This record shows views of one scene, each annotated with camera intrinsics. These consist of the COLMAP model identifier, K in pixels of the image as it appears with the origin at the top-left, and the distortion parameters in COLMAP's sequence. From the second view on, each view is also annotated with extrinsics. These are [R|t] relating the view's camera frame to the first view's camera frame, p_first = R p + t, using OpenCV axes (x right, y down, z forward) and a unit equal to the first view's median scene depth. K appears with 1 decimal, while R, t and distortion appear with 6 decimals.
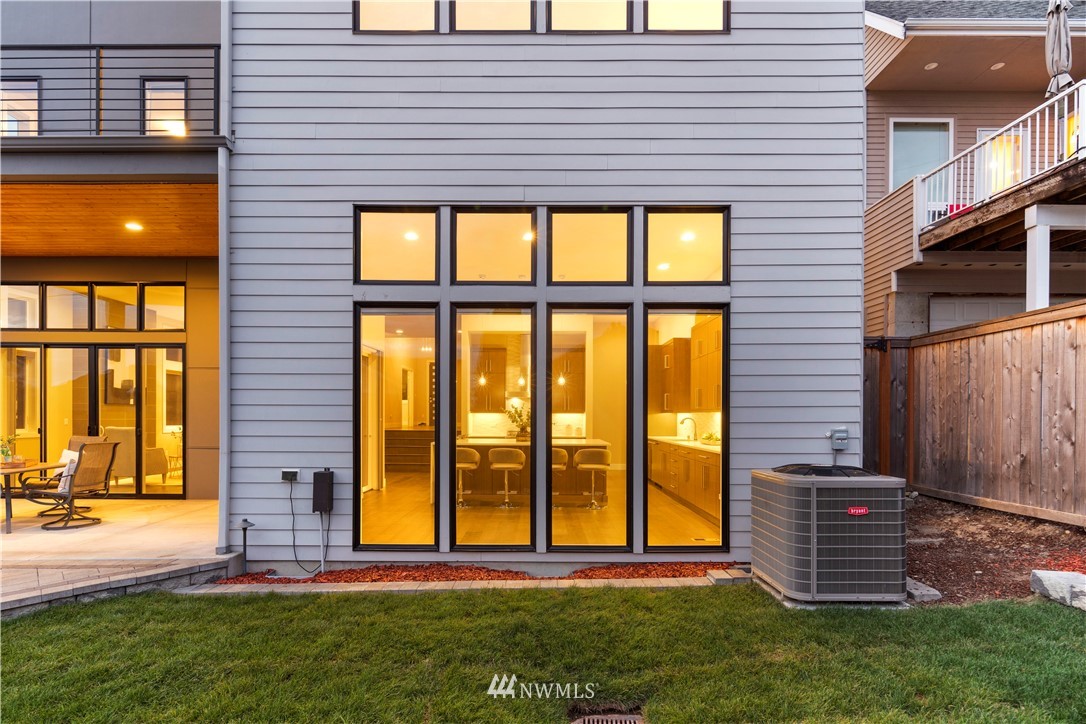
lens RADIAL K [[551.1, 0, 543.9], [0, 551.1, 412.1], [0, 0, 1]] dist [-0.009814, -0.000866]
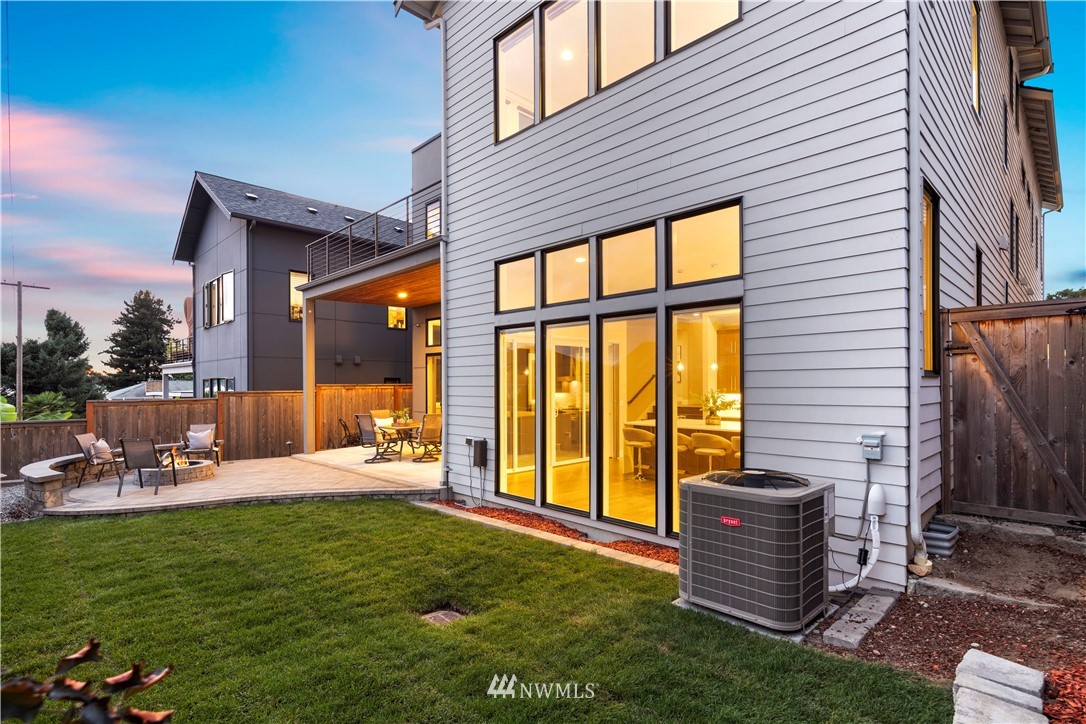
lens RADIAL K [[528.4, 0, 543.1], [0, 528.4, 384.0], [0, 0, 1]] dist [-0.021162, -0.000286]
pose [[0.698222, -0.003325, -0.715874, 0.757971], [-0.002262, 0.999974, -0.006851, -0.037462], [0.715878, 0.006403, 0.698196, 0.103269]]
